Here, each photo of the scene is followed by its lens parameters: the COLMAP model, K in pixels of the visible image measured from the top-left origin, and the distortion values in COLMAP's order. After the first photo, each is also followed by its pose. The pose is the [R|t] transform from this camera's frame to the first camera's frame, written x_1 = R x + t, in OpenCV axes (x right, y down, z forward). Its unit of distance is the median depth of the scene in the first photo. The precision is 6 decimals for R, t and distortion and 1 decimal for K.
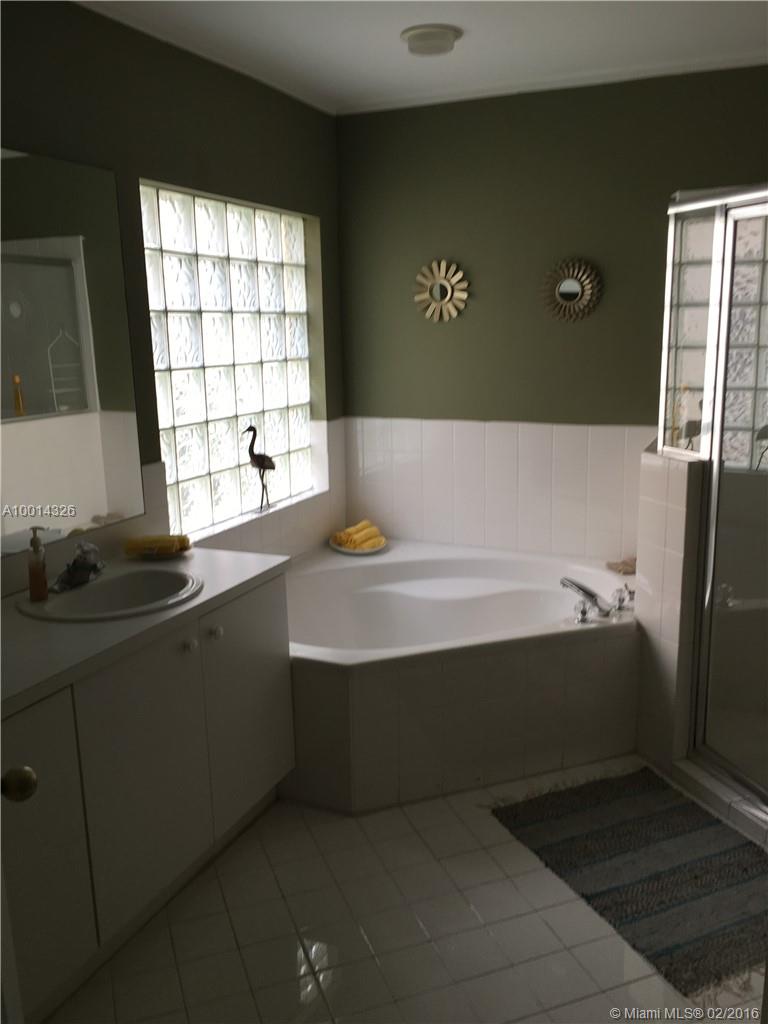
lens RADIAL K [[864.6, 0, 384.1], [0, 864.6, 510.5], [0, 0, 1]] dist [0.055858, -0.081929]
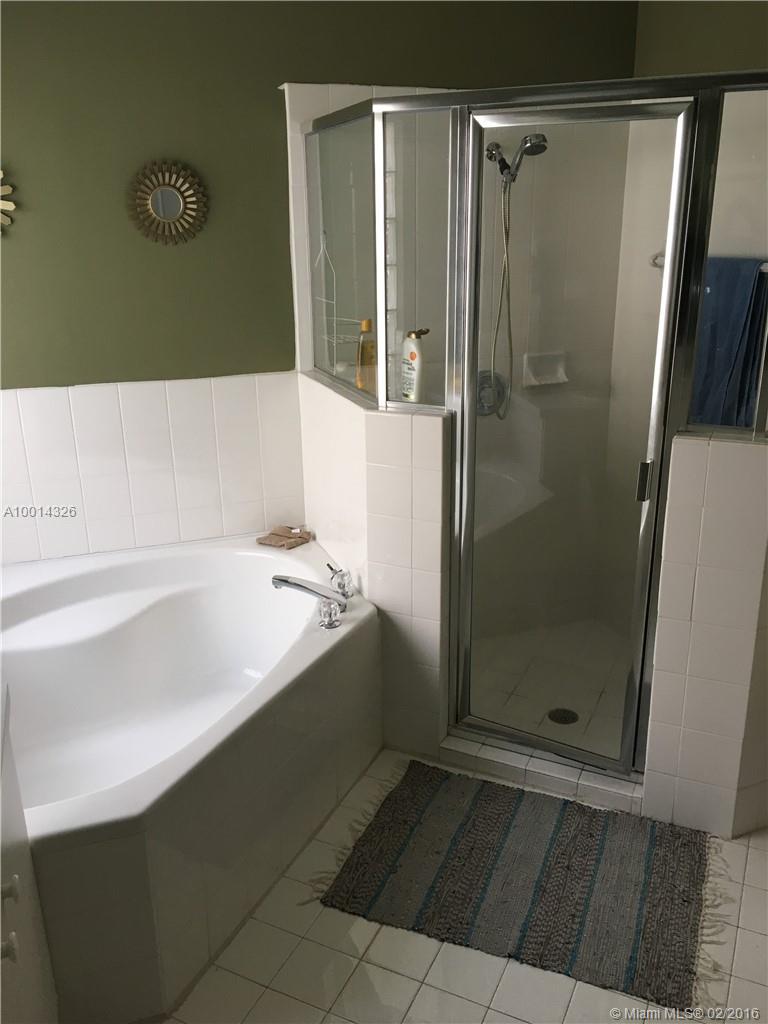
lens RADIAL K [[864.6, 0, 385.3], [0, 864.6, 515.1], [0, 0, 1]] dist [0.055858, -0.081929]
pose [[0.723886, -0.211773, 0.656614, -0.256397], [0.145497, 0.977180, 0.154759, -0.095848], [-0.674403, -0.016493, 0.738179, 0.377951]]
